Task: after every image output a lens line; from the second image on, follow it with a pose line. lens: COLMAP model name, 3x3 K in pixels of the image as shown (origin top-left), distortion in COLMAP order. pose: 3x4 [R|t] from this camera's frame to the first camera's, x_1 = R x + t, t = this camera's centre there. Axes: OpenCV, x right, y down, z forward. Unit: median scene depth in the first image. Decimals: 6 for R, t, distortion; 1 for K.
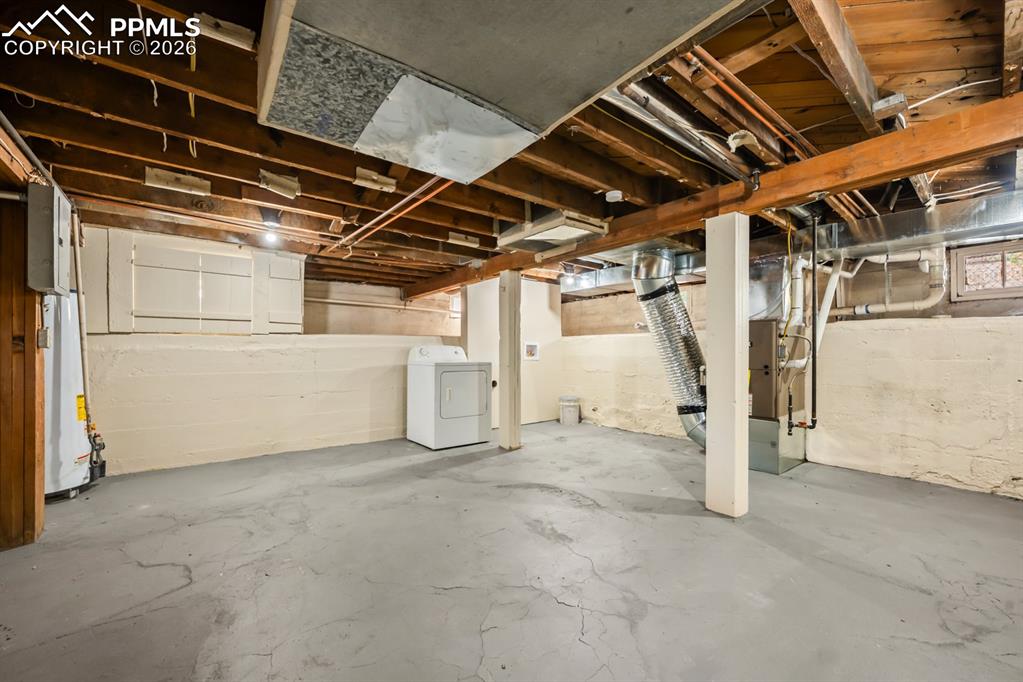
lens RADIAL K [[404.8, 0, 510.4], [0, 404.8, 348.4], [0, 0, 1]] dist [-0.000536, -0.000064]
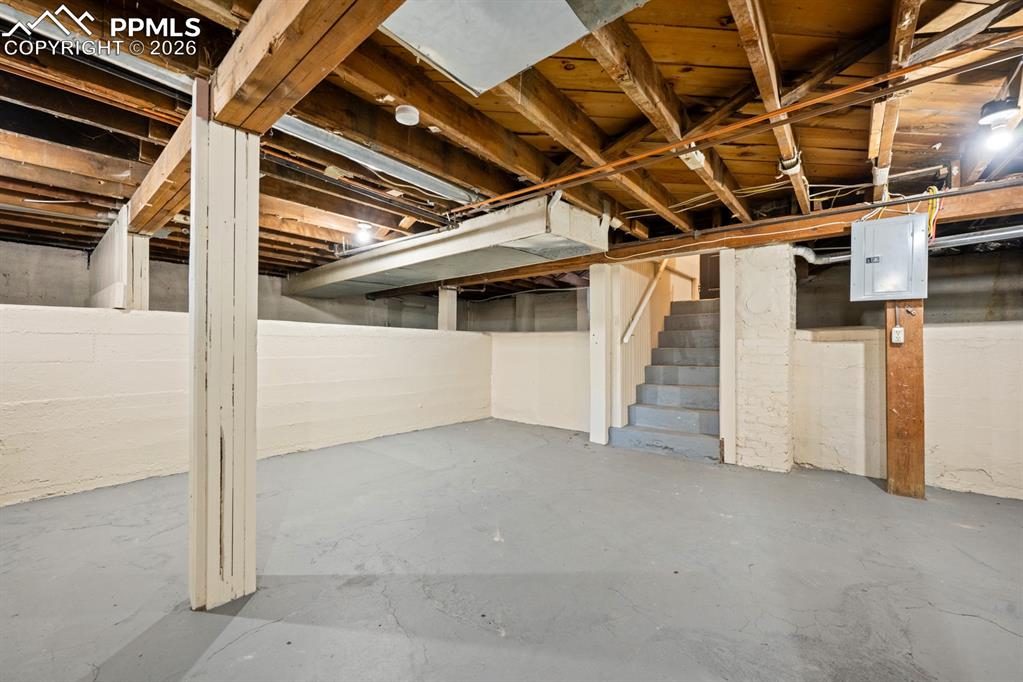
lens RADIAL K [[404.8, 0, 510.4], [0, 404.8, 348.4], [0, 0, 1]] dist [-0.000536, -0.000064]
pose [[-0.984135, -0.002468, -0.177403, 0.206249], [-0.001899, 0.999992, -0.003378, 0.016978], [0.177410, -0.002988, -0.984132, 1.717191]]
